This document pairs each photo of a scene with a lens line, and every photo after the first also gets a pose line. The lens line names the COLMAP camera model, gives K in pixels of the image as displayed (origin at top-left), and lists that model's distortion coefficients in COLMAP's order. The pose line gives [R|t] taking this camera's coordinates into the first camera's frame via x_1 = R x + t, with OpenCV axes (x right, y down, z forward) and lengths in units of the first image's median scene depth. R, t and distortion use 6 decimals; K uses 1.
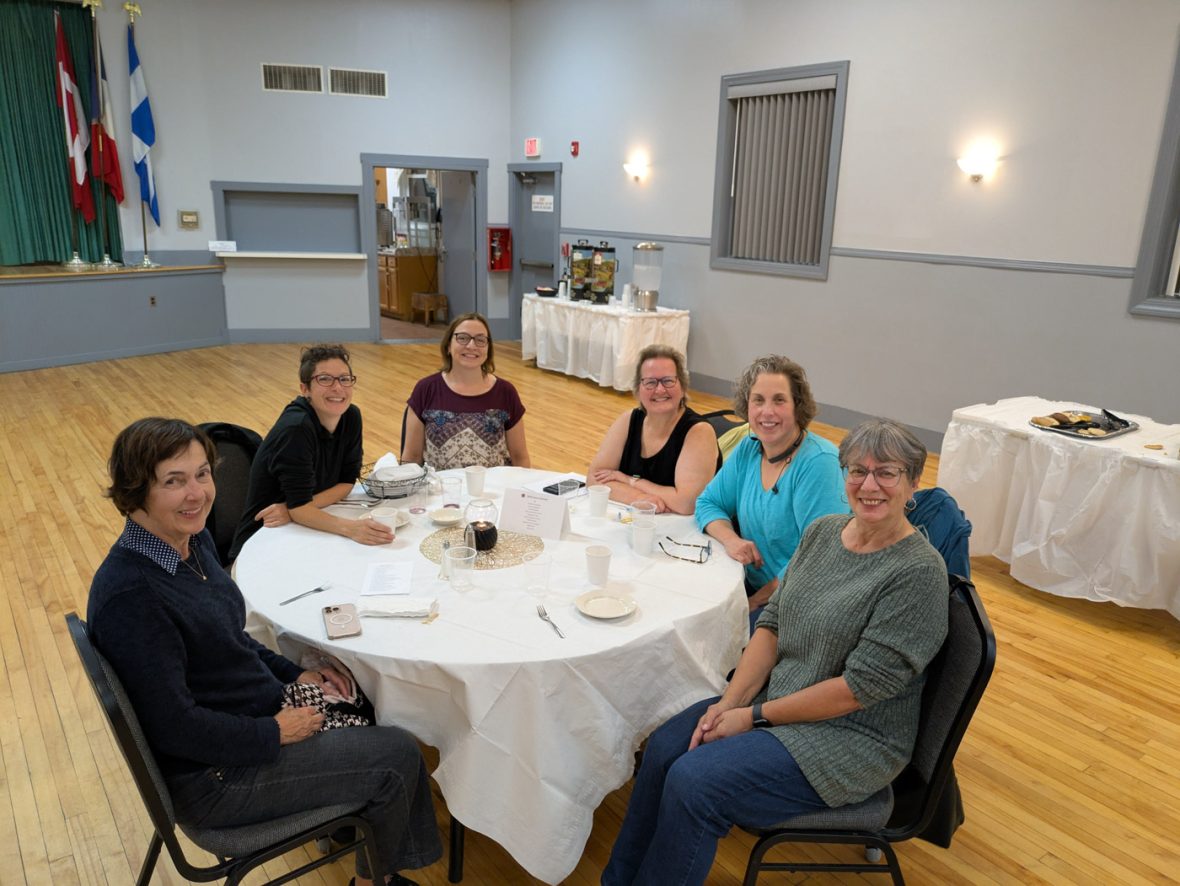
lens RADIAL K [[883.0, 0, 590.0], [0, 883.0, 443.0], [0, 0, 1]] dist [0.036578, -0.007881]
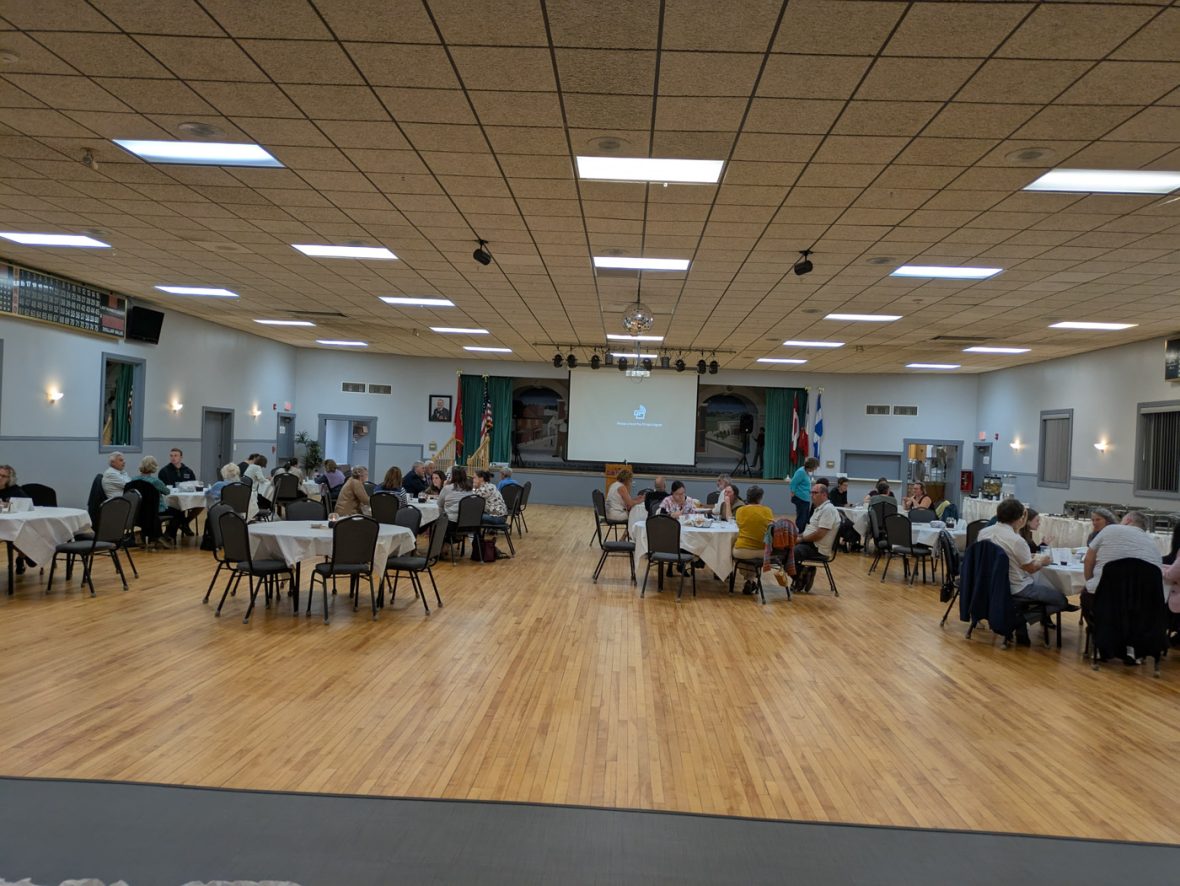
lens RADIAL K [[883.0, 0, 590.0], [0, 883.0, 443.0], [0, 0, 1]] dist [0.036578, -0.007881]
pose [[0.778257, 0.004814, -0.627928, 0.583156], [-0.189022, 0.955387, -0.226951, 0.382731], [0.598822, 0.295318, 0.744446, -1.267499]]
